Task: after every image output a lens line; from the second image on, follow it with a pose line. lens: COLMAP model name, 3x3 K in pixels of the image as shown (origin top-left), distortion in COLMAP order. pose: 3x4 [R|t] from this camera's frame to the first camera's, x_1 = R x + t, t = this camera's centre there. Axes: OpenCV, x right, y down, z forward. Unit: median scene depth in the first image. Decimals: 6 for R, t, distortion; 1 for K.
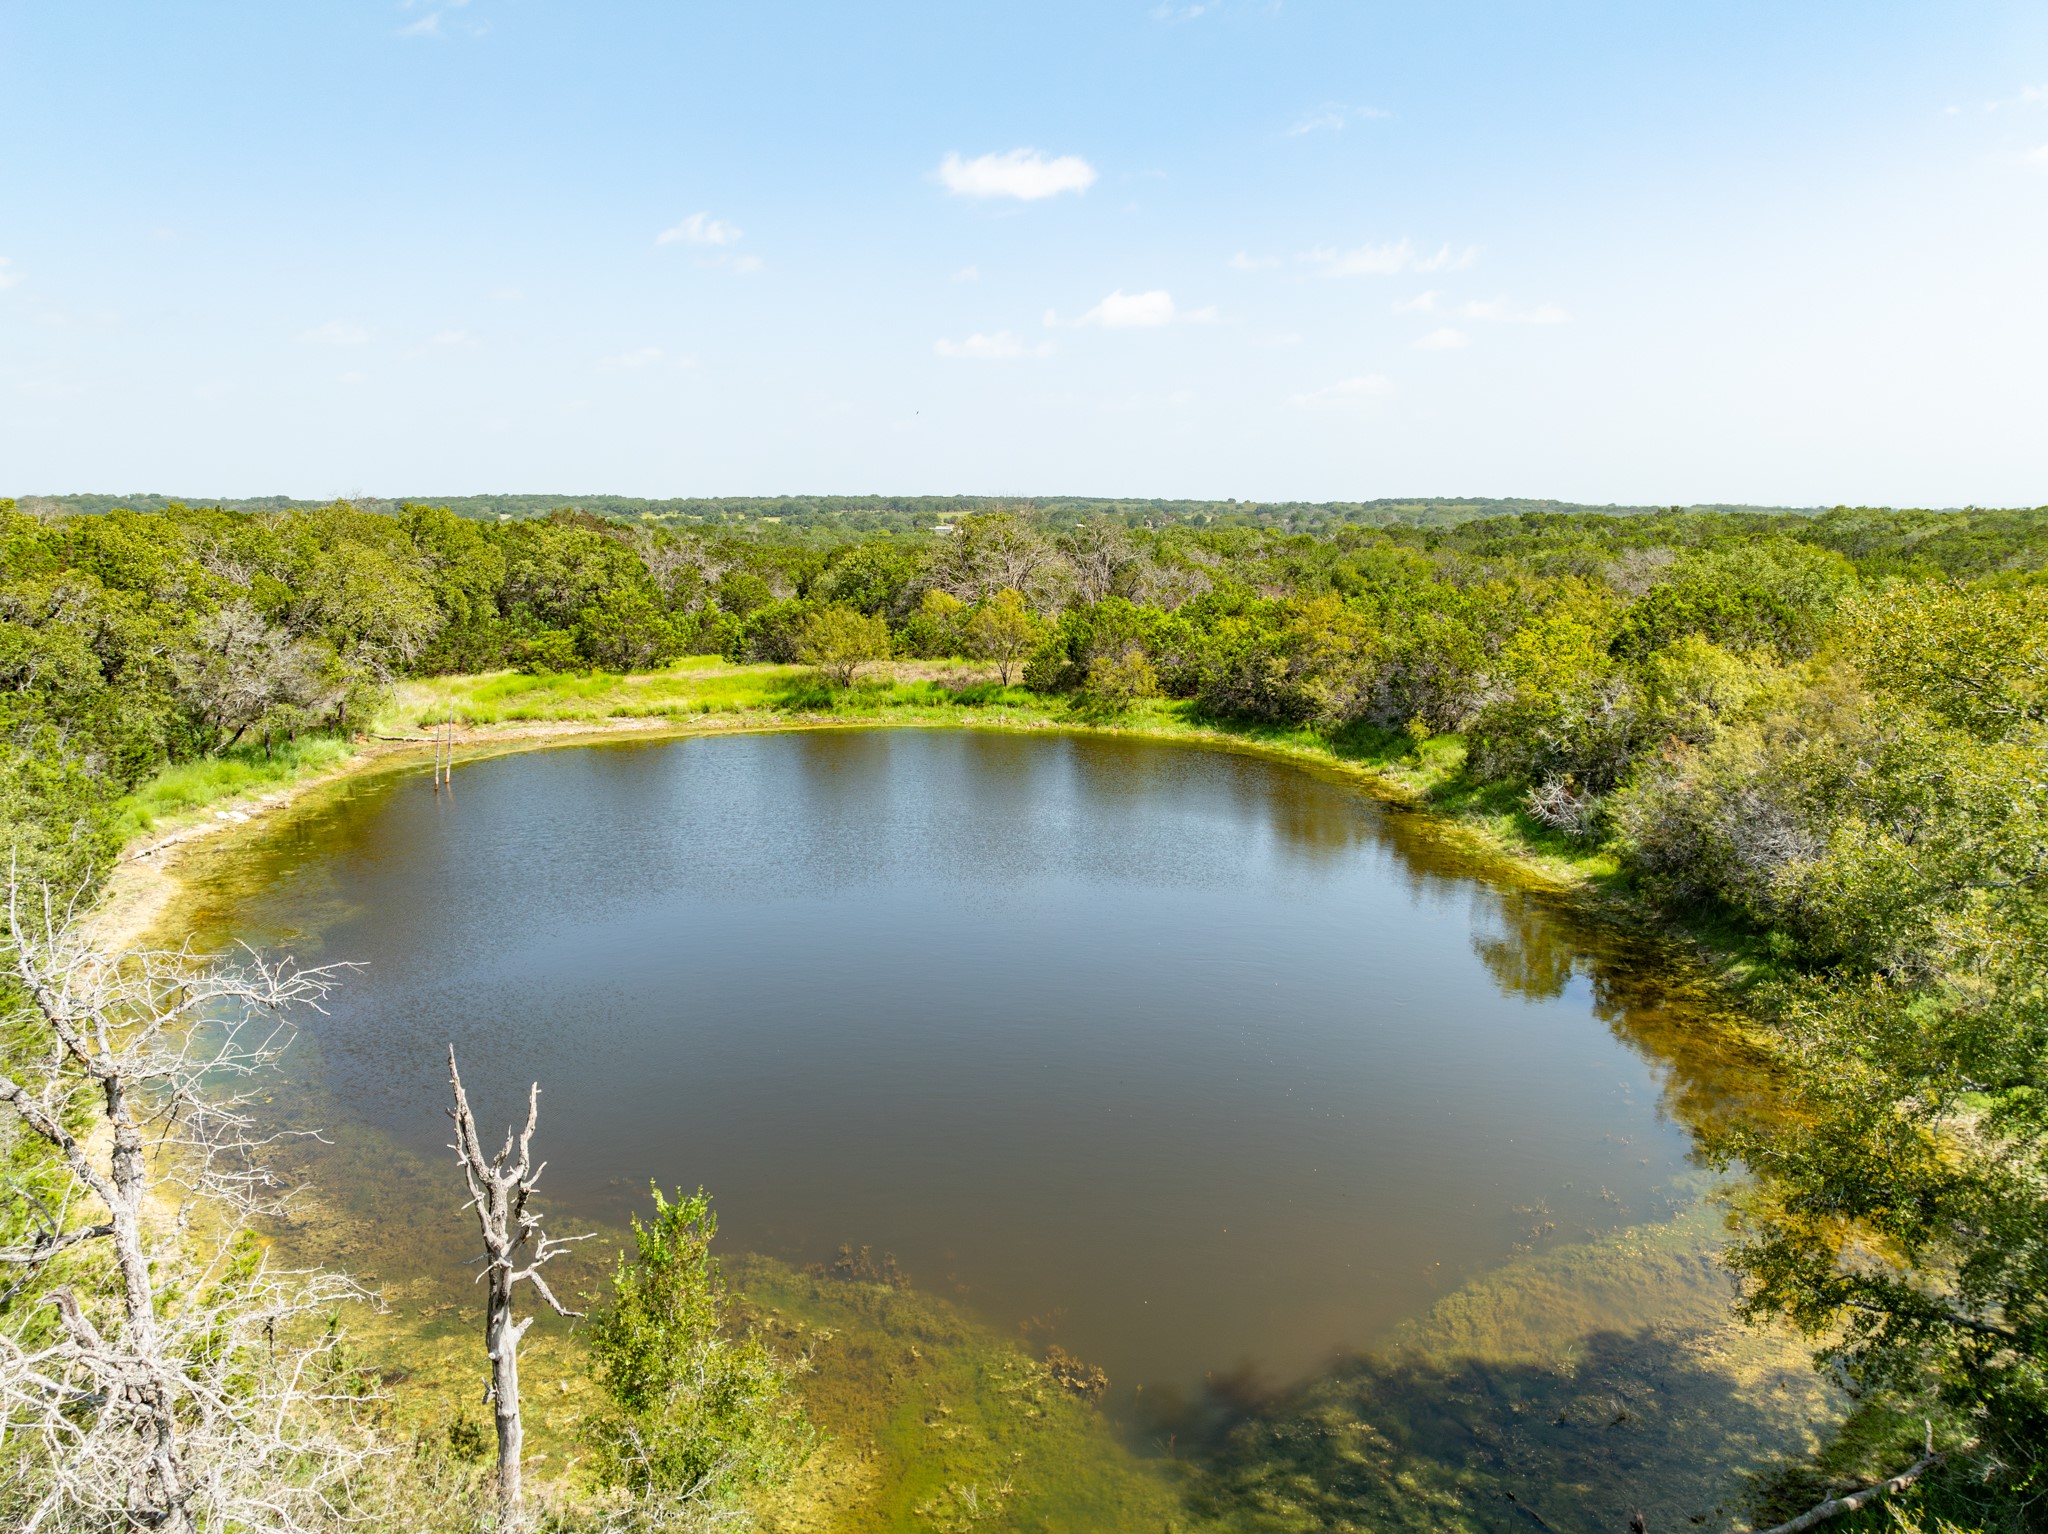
lens RADIAL K [[1459.5, 0, 1025.8], [0, 1459.5, 758.9], [0, 0, 1]] dist [-0.000252, -0.048197]
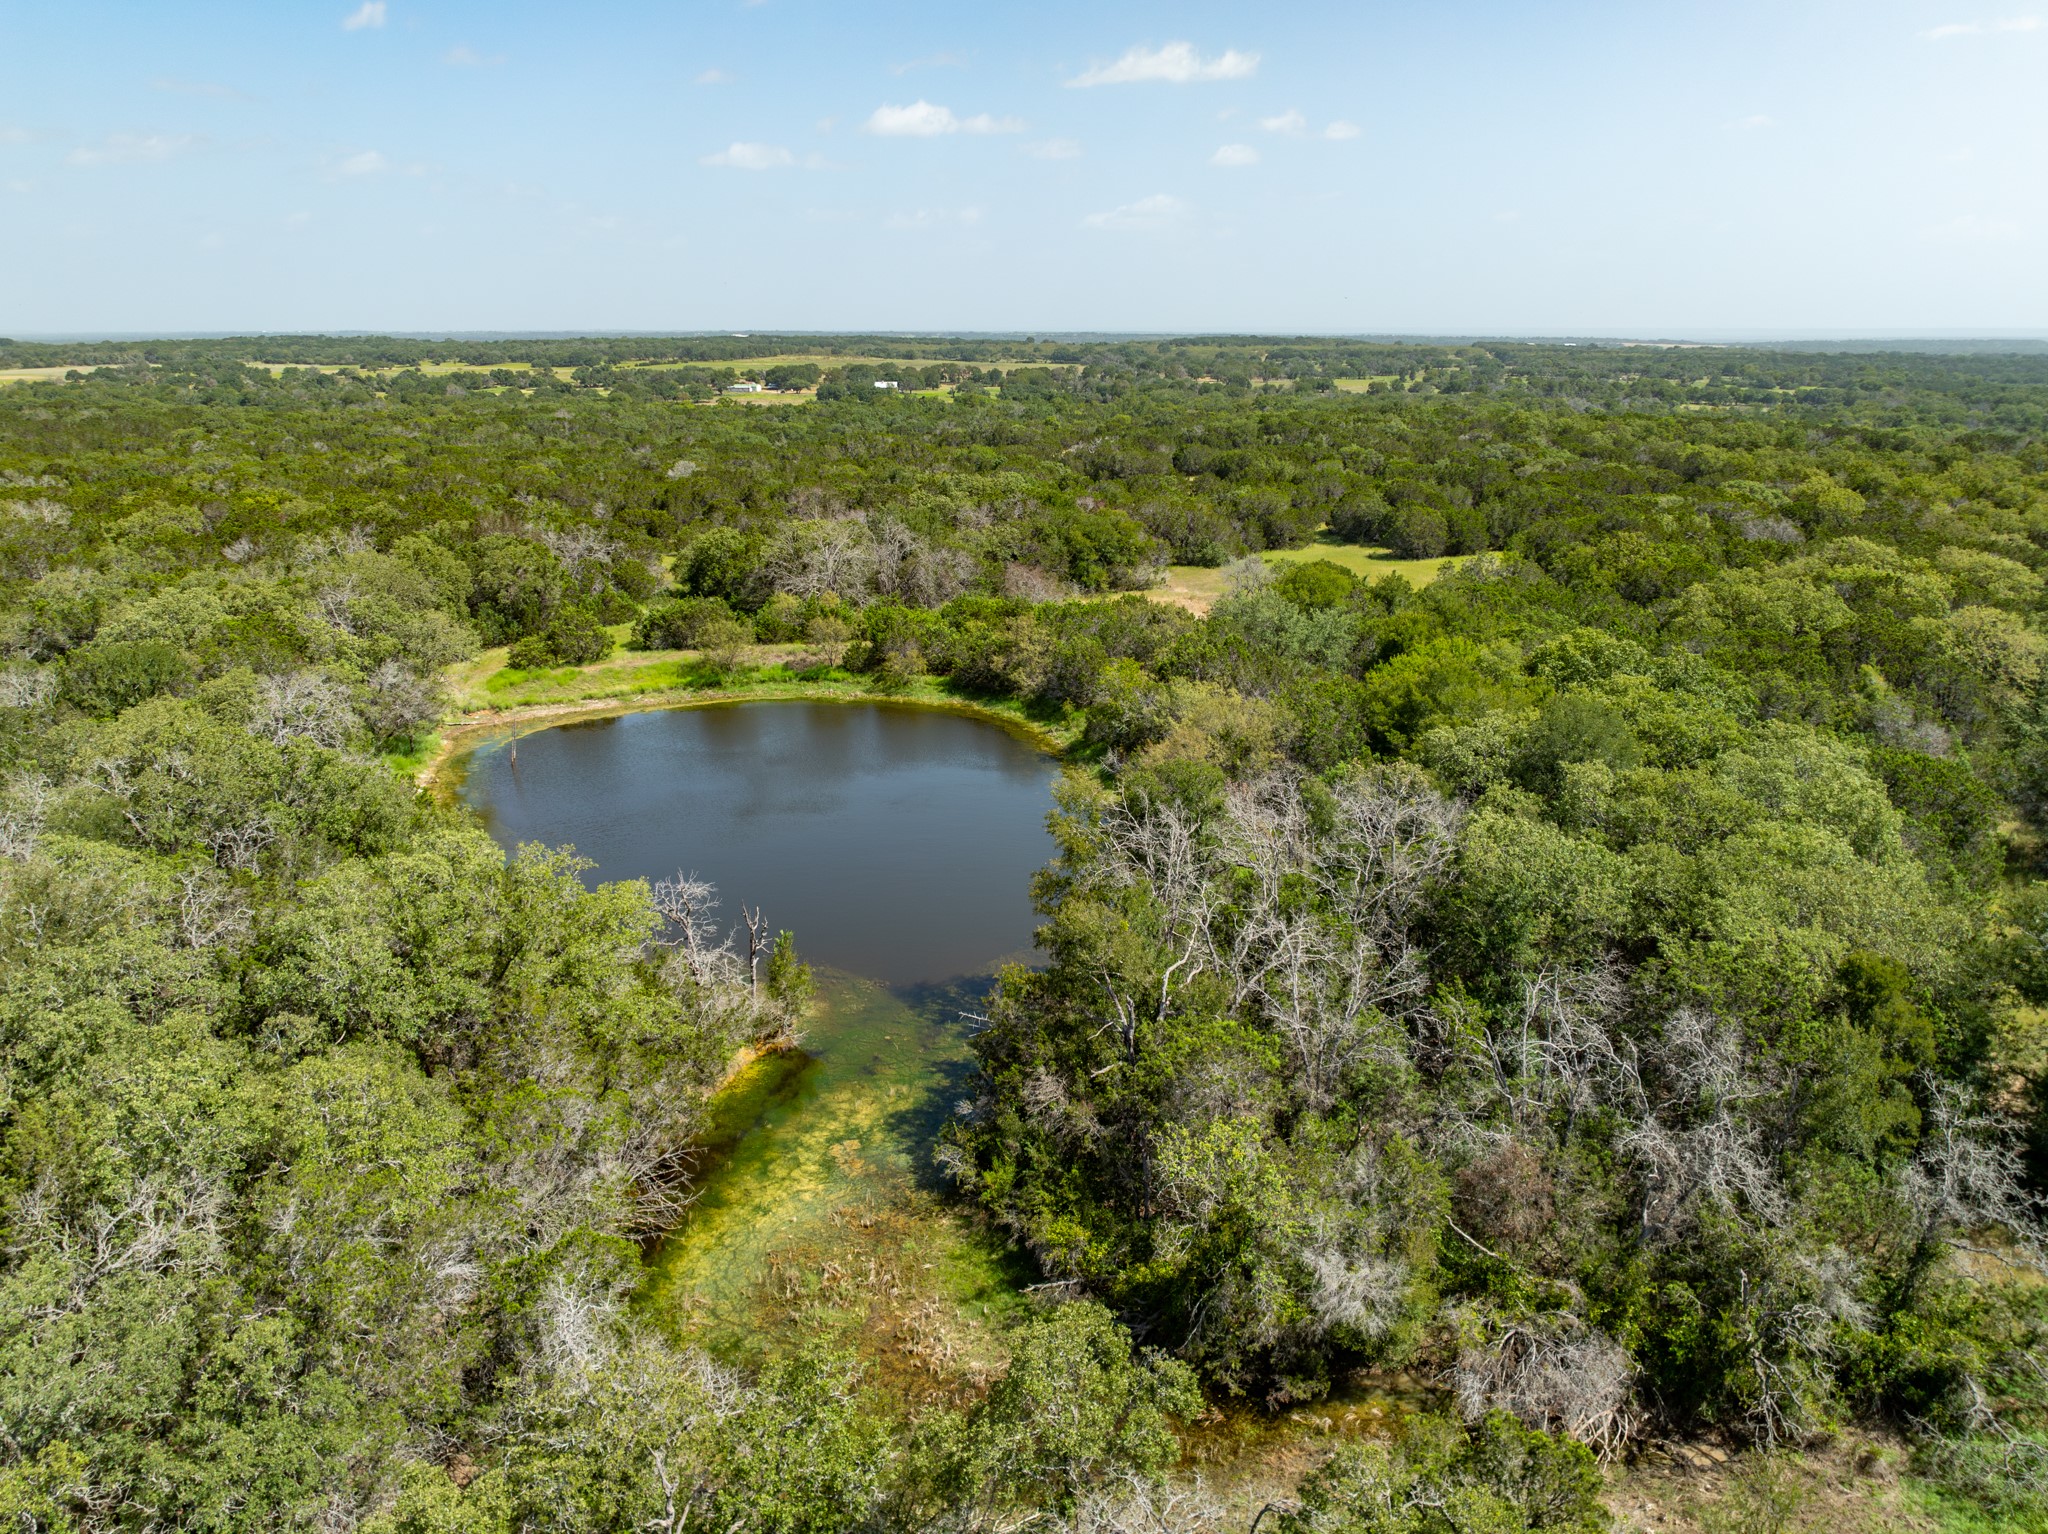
lens RADIAL K [[1459.5, 0, 1025.8], [0, 1459.5, 758.9], [0, 0, 1]] dist [-0.000252, -0.048197]
pose [[0.991075, -0.036646, 0.128168, -0.012338], [0.022510, 0.993671, 0.110052, -0.126081], [-0.131390, -0.106185, 0.985627, -0.621309]]
